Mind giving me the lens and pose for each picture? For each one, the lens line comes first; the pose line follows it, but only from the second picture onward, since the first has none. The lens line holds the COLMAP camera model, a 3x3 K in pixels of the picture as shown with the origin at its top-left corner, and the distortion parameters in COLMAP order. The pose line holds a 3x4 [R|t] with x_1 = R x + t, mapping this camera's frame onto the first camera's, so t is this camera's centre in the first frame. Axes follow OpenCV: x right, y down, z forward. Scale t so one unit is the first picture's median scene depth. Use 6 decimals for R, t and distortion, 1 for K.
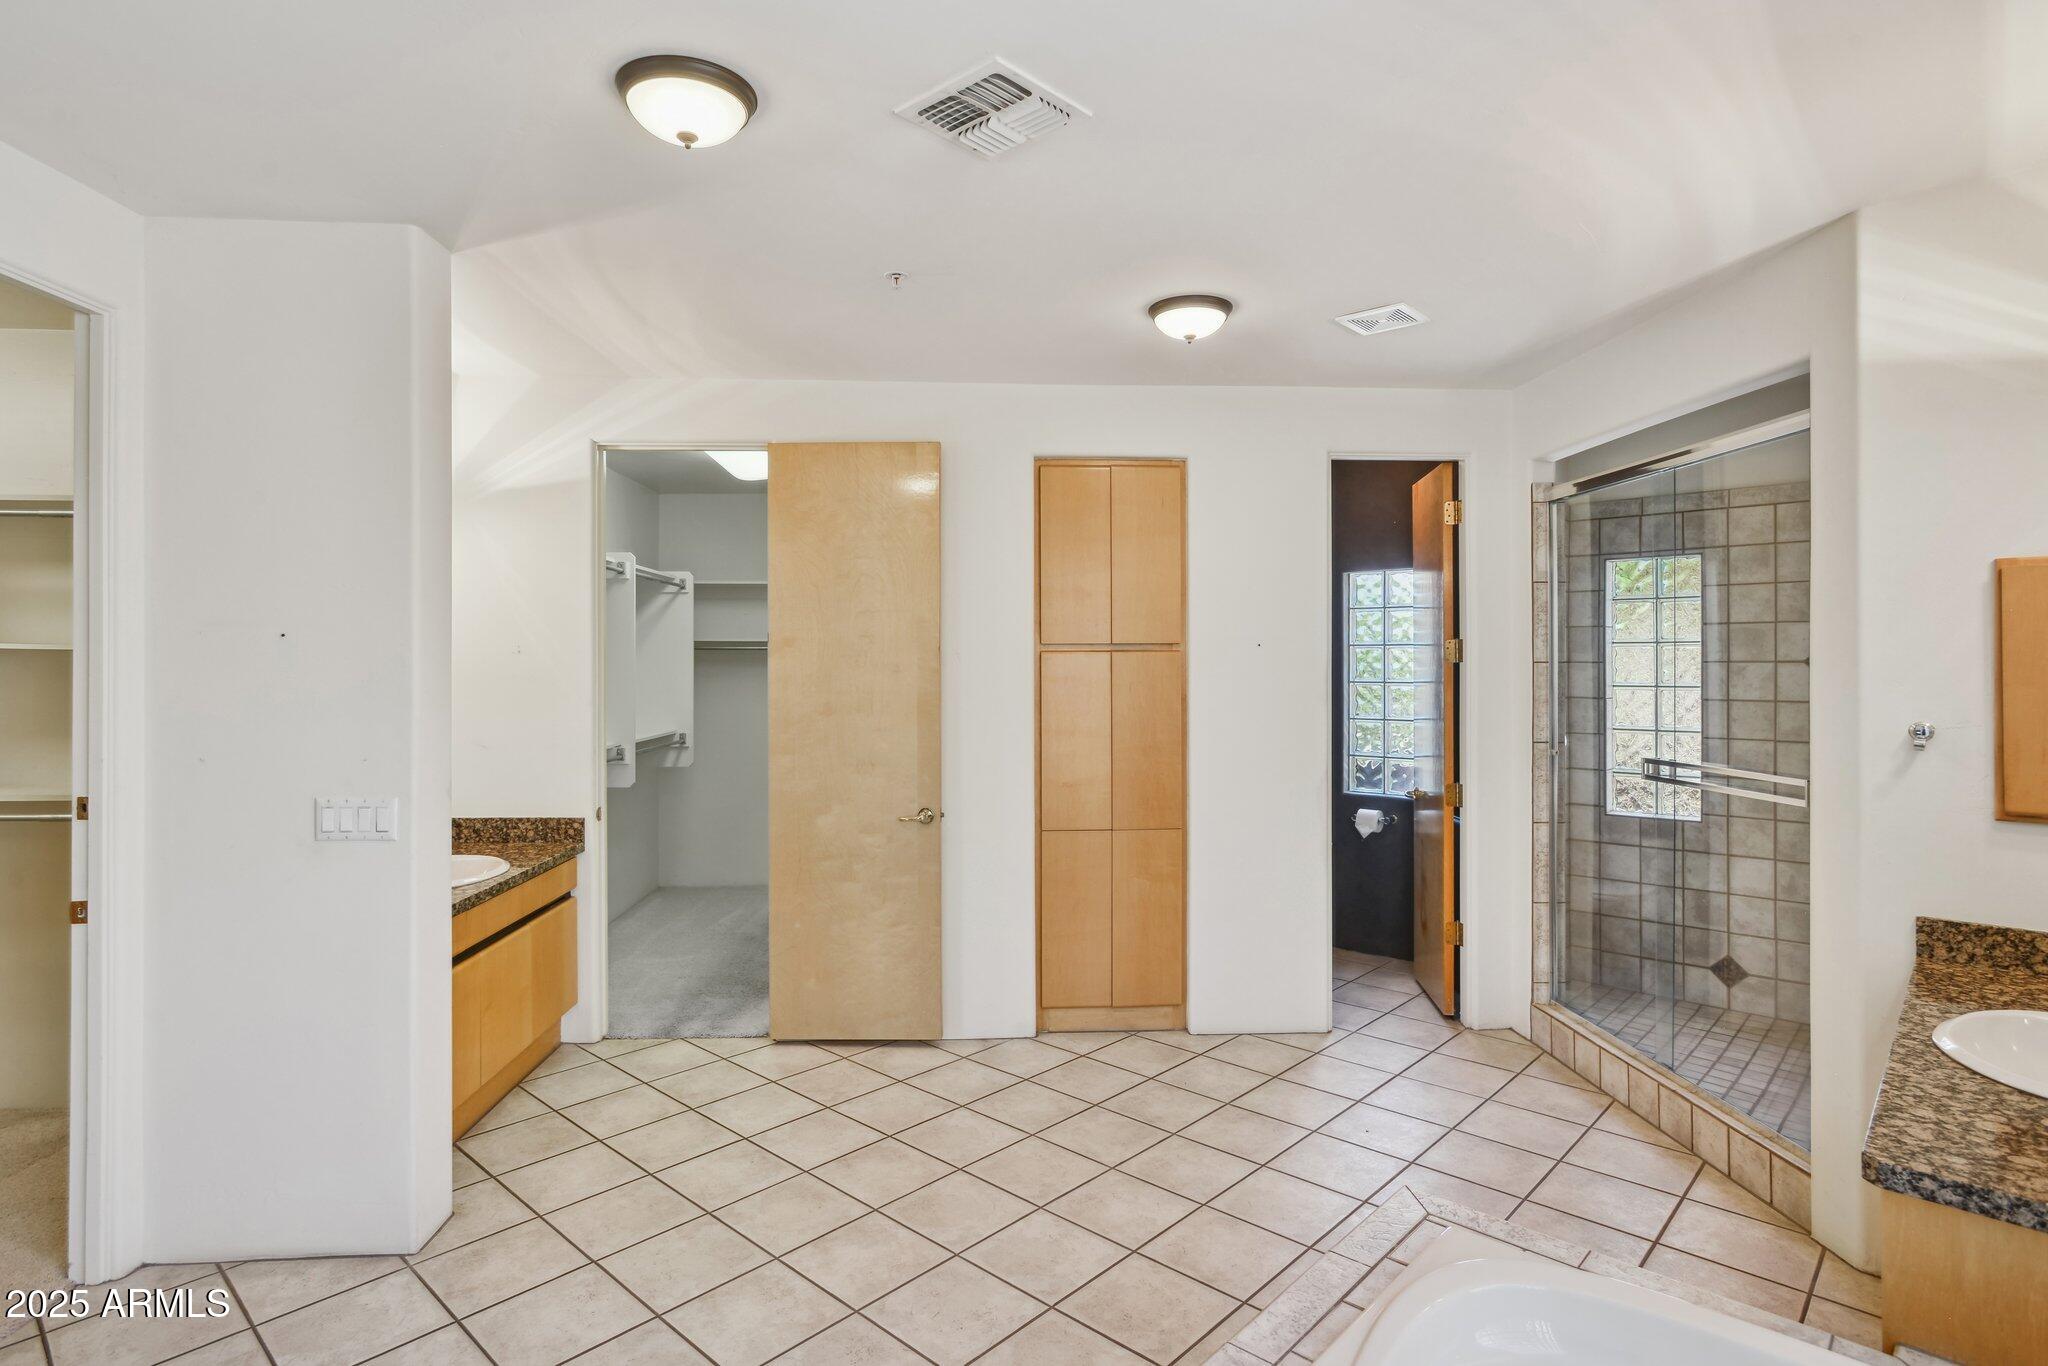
lens RADIAL K [[1069.1, 0, 1017.1], [0, 1069.1, 677.9], [0, 0, 1]] dist [-0.001057, 0.000807]
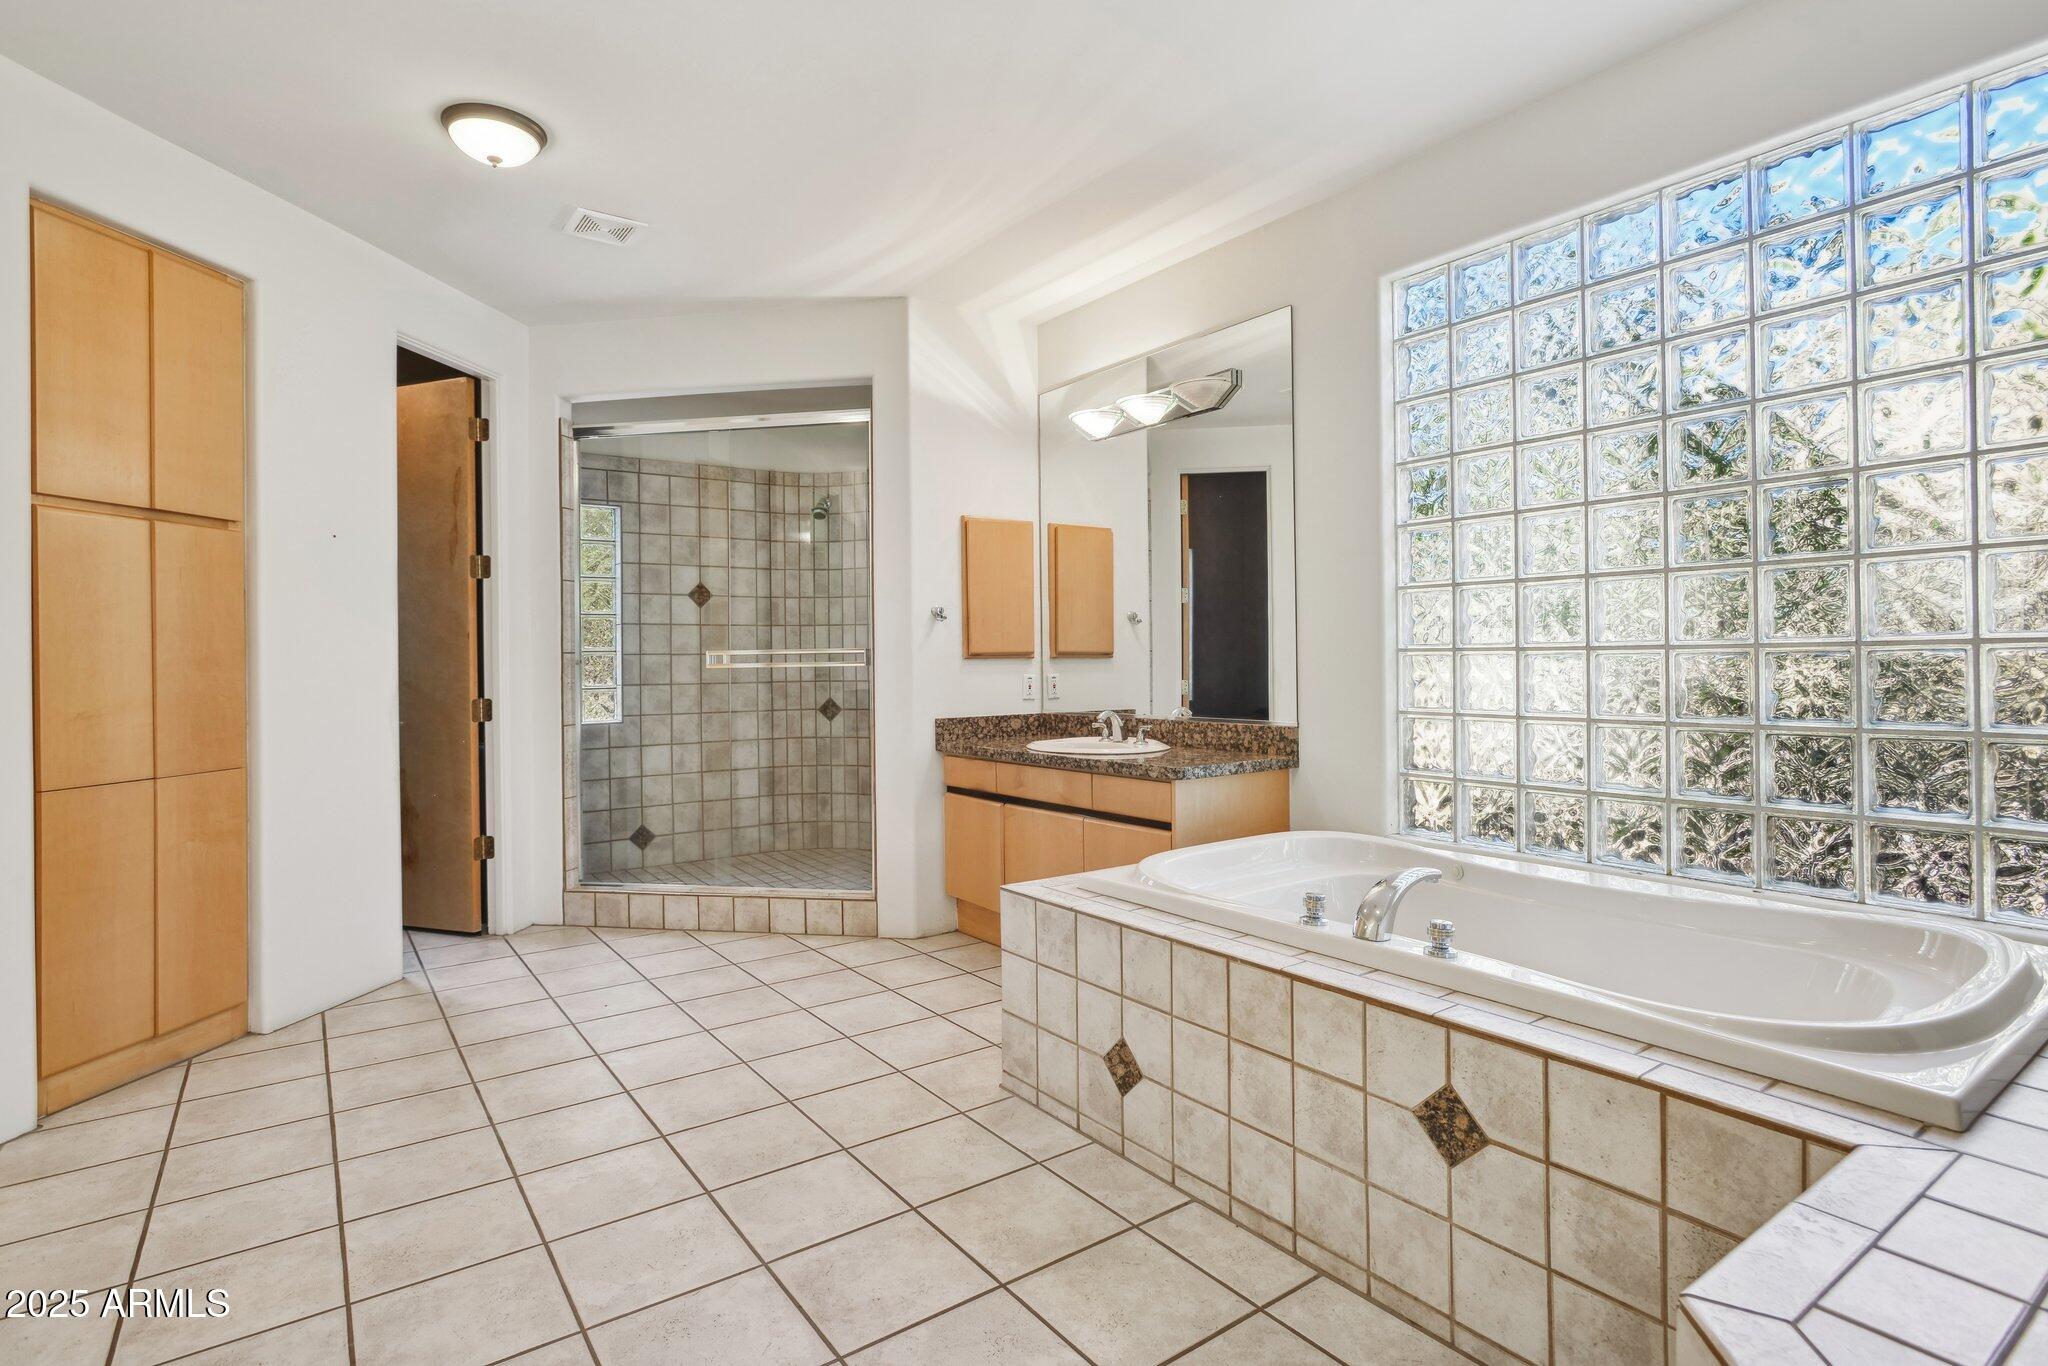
lens RADIAL K [[1021.8, 0, 1020.4], [0, 1021.8, 668.3], [0, 0, 1]] dist [-0.003752, 0.000173]
pose [[0.189527, -0.004962, 0.981863, -0.451731], [0.026136, 0.999658, 0.000007, 0.086739], [-0.981528, 0.025660, 0.189592, 0.328587]]
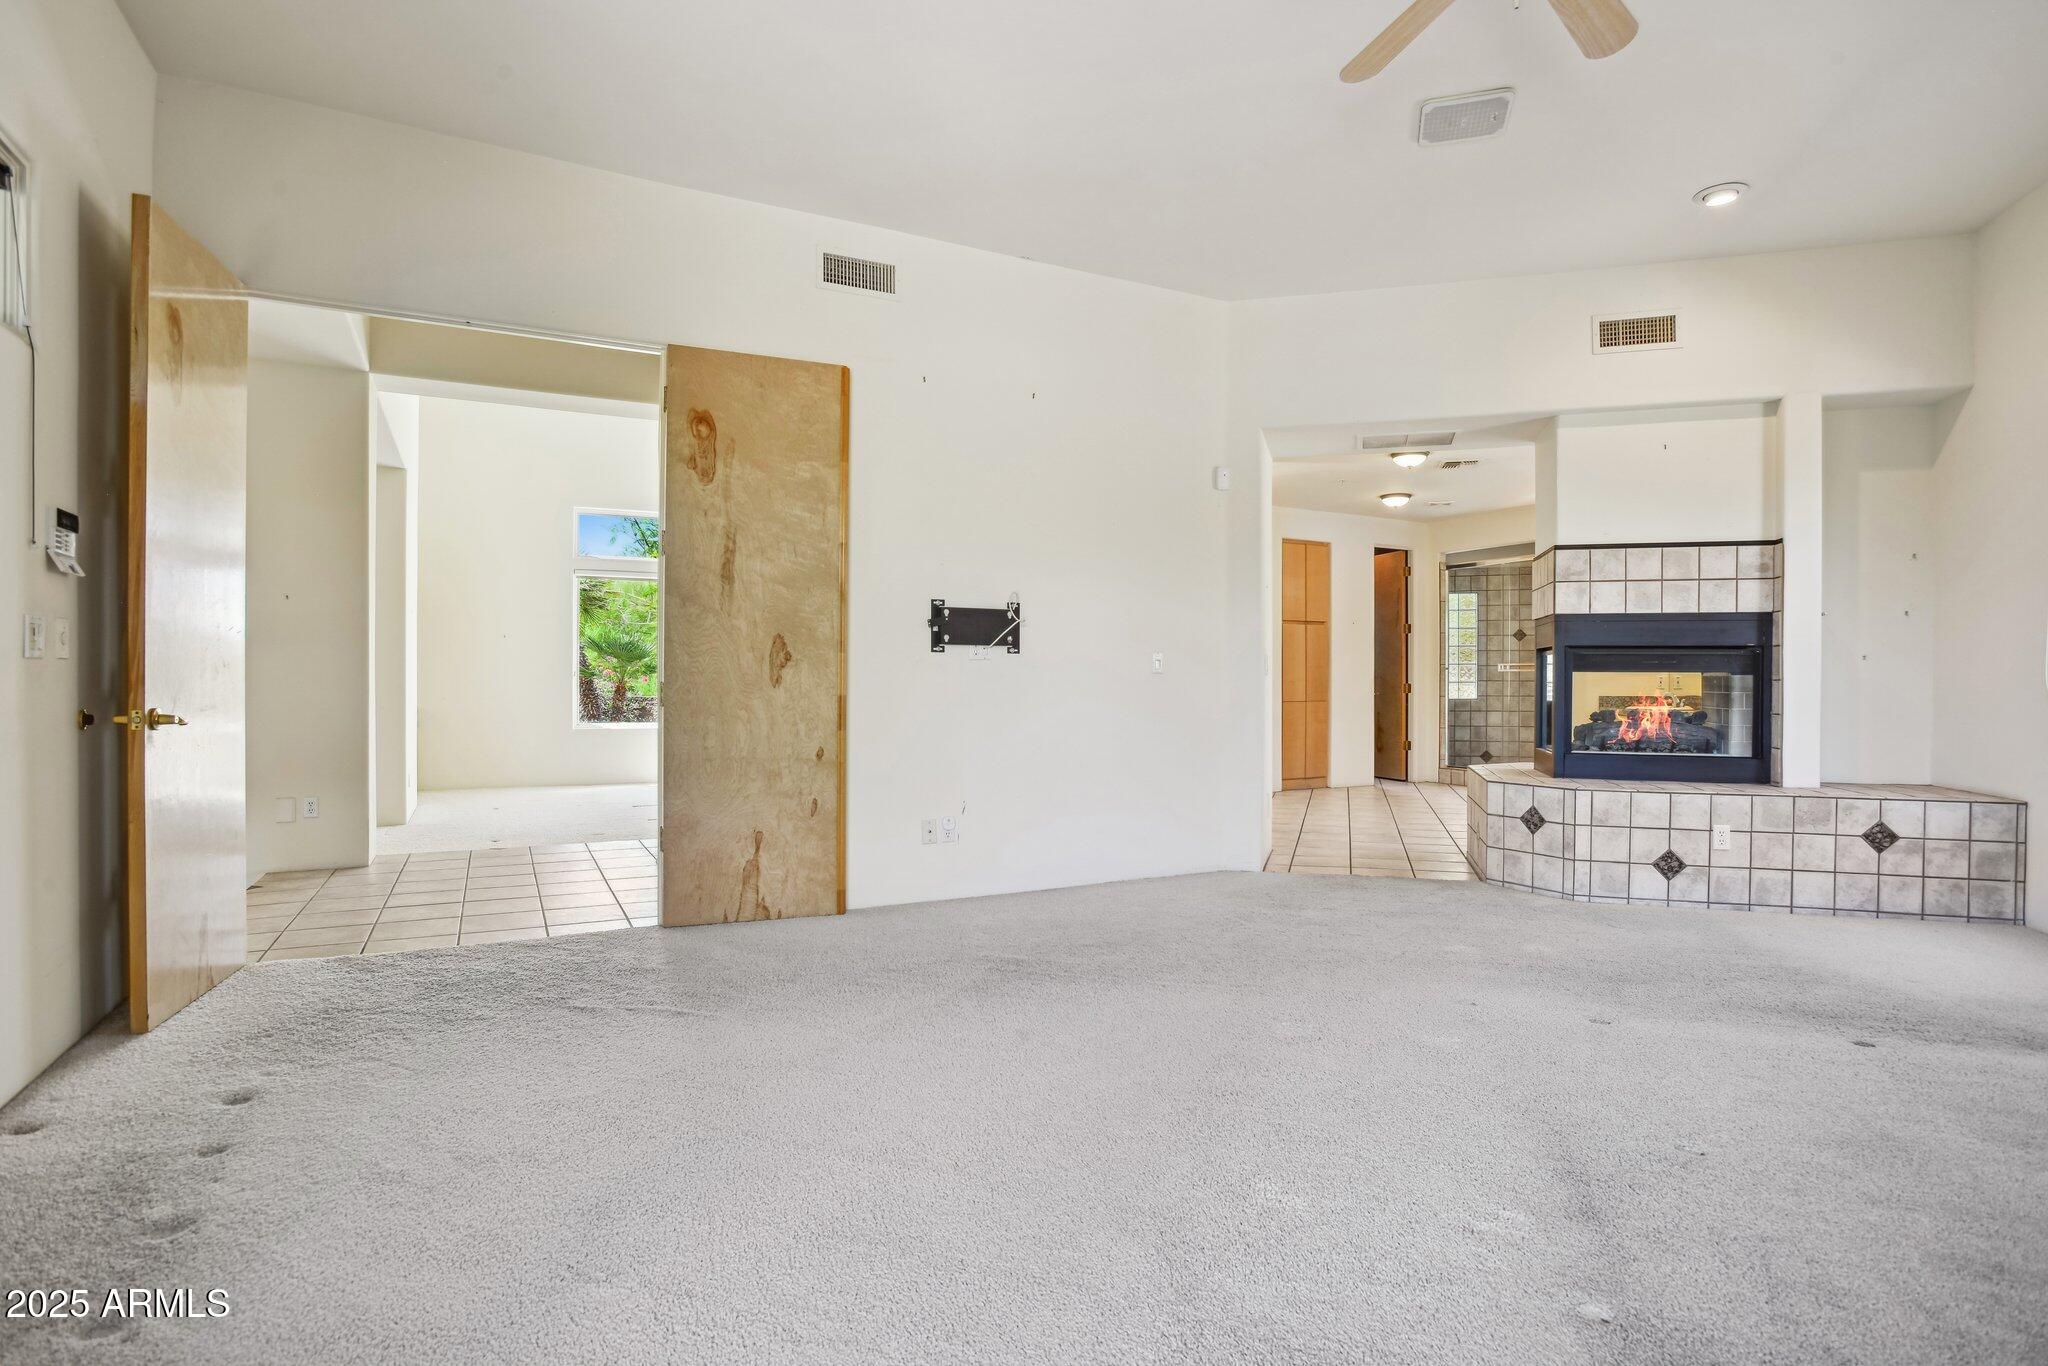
lens RADIAL K [[1057.5, 0, 1065.0], [0, 1057.5, 682.5], [0, 0, 1]] dist [-0.002361, 0.000534]
pose [[0.877072, 0.003268, 0.480347, -1.462654], [0.005005, 0.999860, -0.015941, 0.134971], [-0.480332, 0.016386, 0.876934, -0.748496]]
